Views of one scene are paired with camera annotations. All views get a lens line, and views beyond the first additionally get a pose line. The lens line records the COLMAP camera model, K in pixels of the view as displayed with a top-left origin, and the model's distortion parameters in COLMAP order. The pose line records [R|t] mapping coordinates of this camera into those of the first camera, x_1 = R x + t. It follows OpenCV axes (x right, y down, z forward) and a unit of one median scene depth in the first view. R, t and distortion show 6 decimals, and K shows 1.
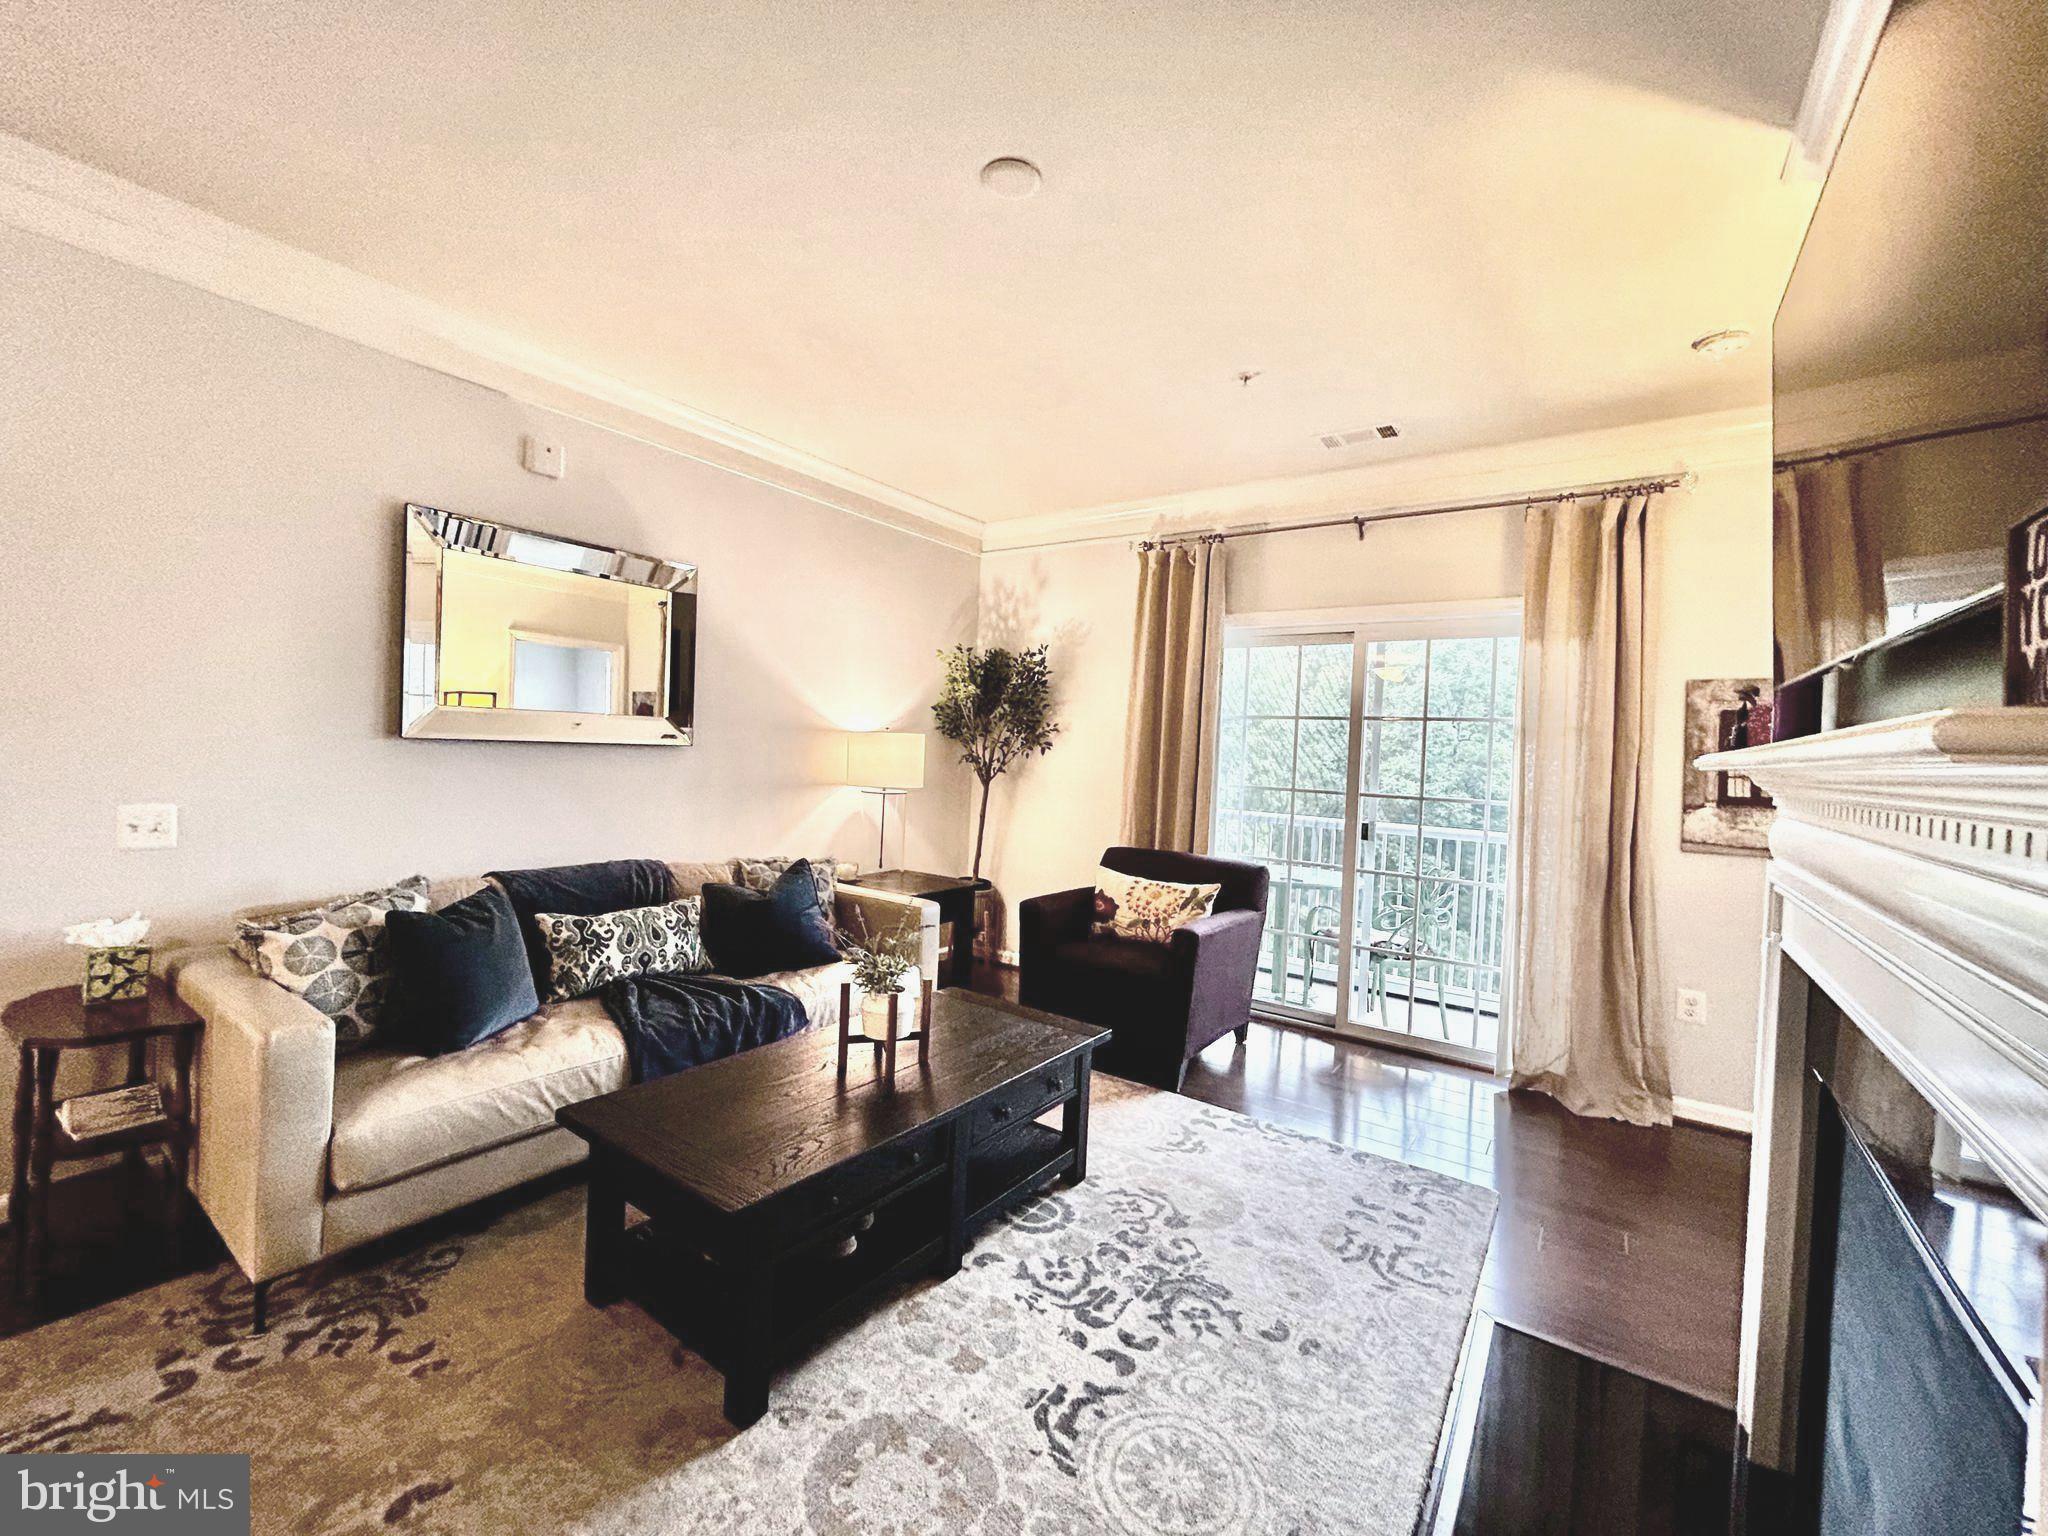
lens RADIAL K [[832.3, 0, 1029.8], [0, 832.3, 762.1], [0, 0, 1]] dist [0.002046, -0.000569]
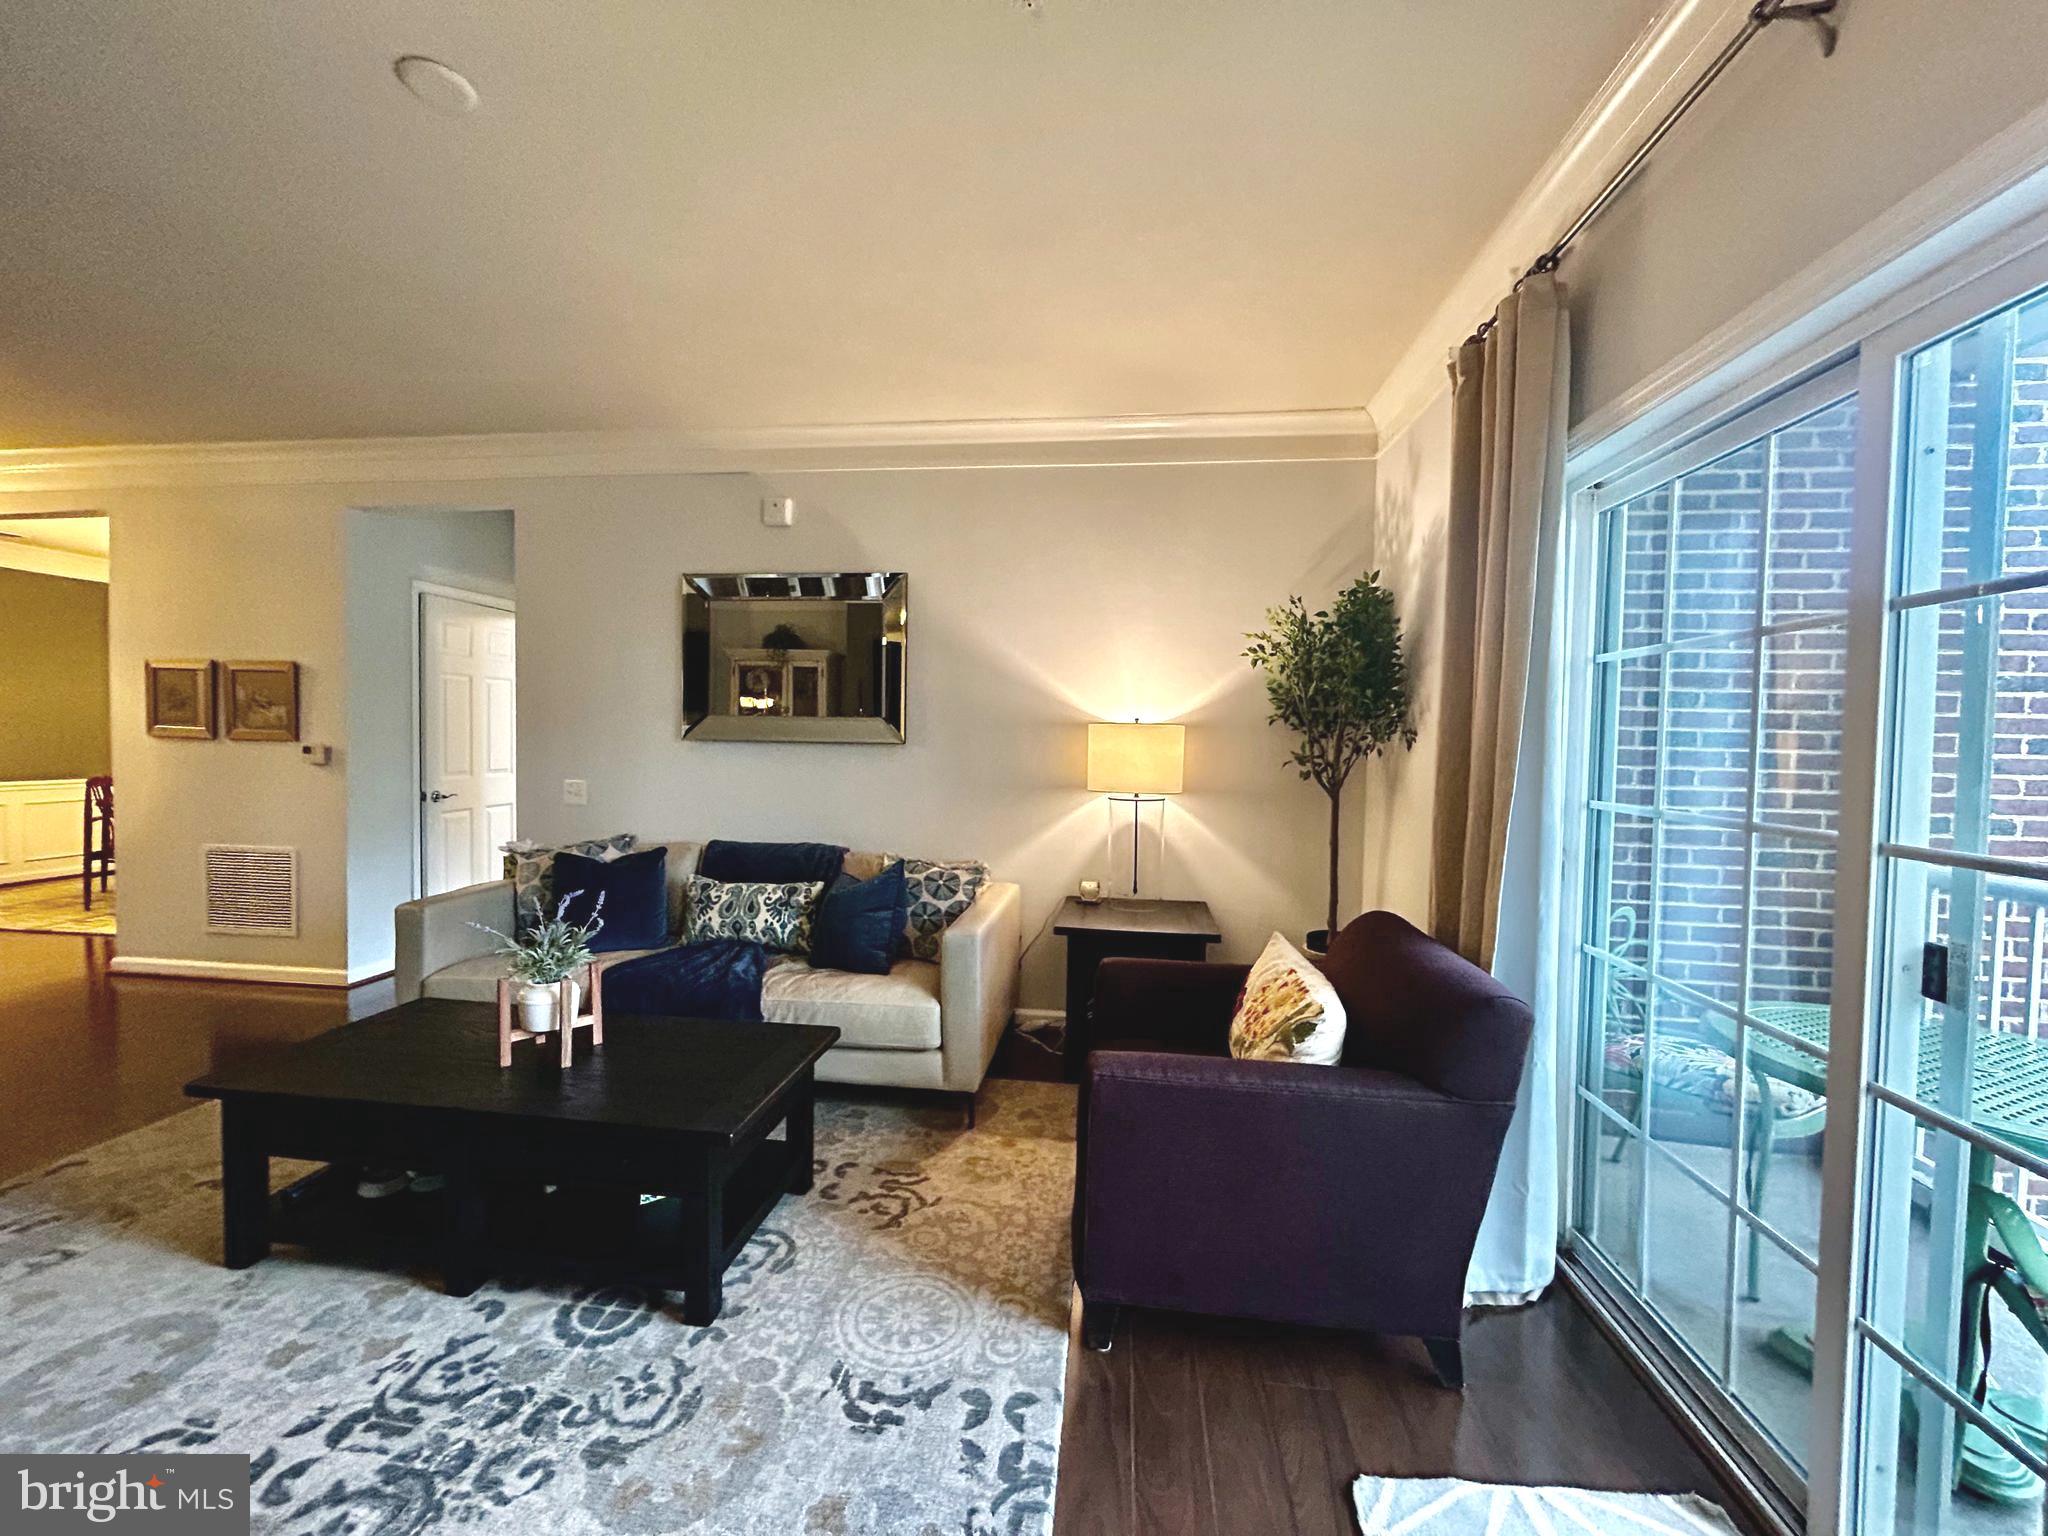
lens RADIAL K [[832.3, 0, 1020.3], [0, 832.3, 766.3], [0, 0, 1]] dist [0.002046, -0.000569]
pose [[0.469062, -0.002378, -0.883162, 0.531499], [-0.012619, 0.999876, -0.009395, 0.015508], [0.883075, 0.015551, 0.468974, 0.578838]]
